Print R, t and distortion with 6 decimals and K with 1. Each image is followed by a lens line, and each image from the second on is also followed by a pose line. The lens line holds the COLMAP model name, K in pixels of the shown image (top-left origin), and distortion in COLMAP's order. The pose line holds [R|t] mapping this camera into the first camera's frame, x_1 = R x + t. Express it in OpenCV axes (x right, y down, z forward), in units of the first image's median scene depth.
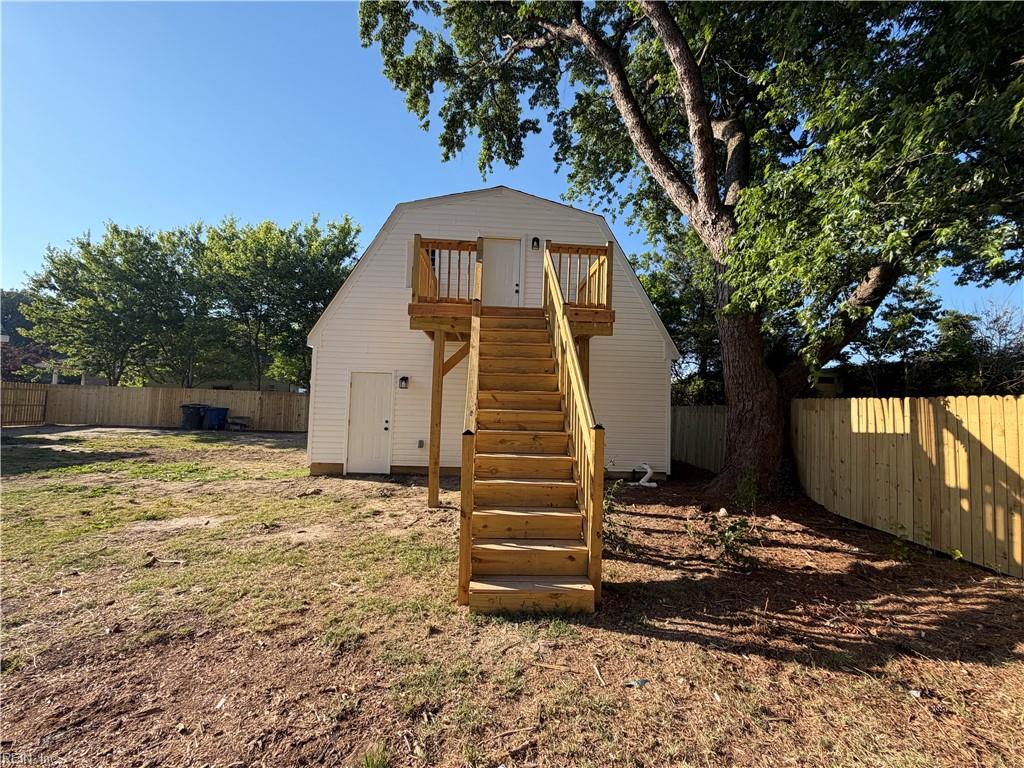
lens RADIAL K [[408.3, 0, 511.0], [0, 408.3, 385.2], [0, 0, 1]] dist [-0.001540, 0.000523]
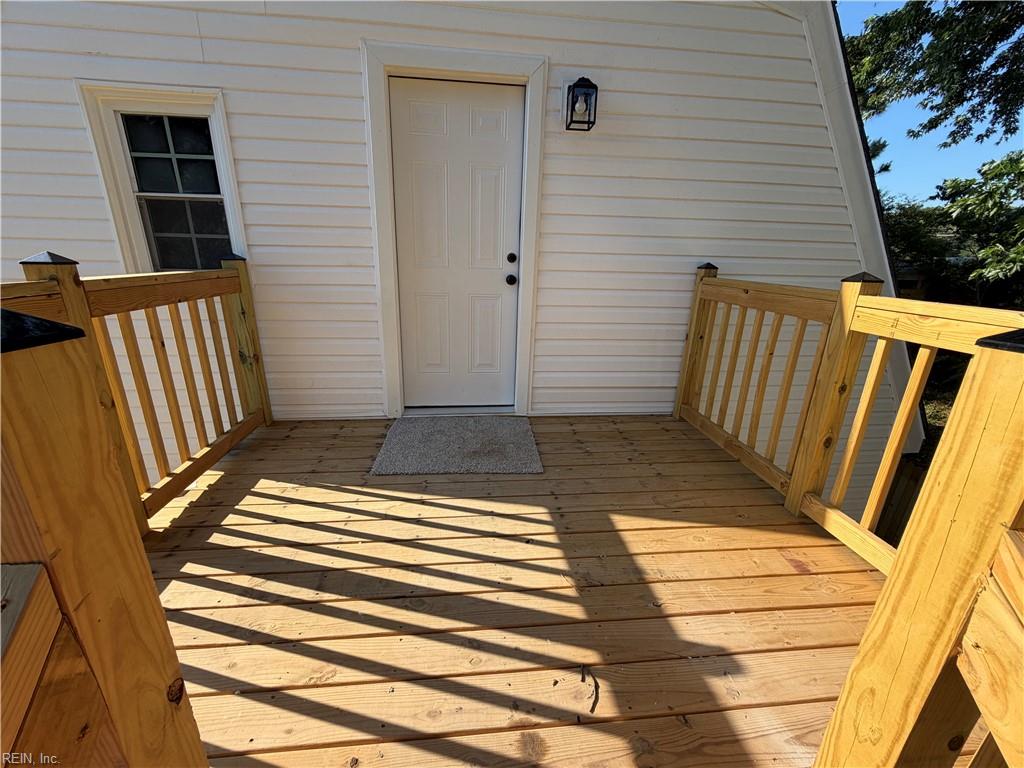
lens RADIAL K [[408.3, 0, 510.4], [0, 408.3, 384.6], [0, 0, 1]] dist [-0.001540, 0.000523]
pose [[0.998672, -0.015128, 0.049257, -0.003137], [-0.003551, 0.933454, 0.358679, -0.267448], [-0.051405, -0.358377, 0.932161, 0.672681]]
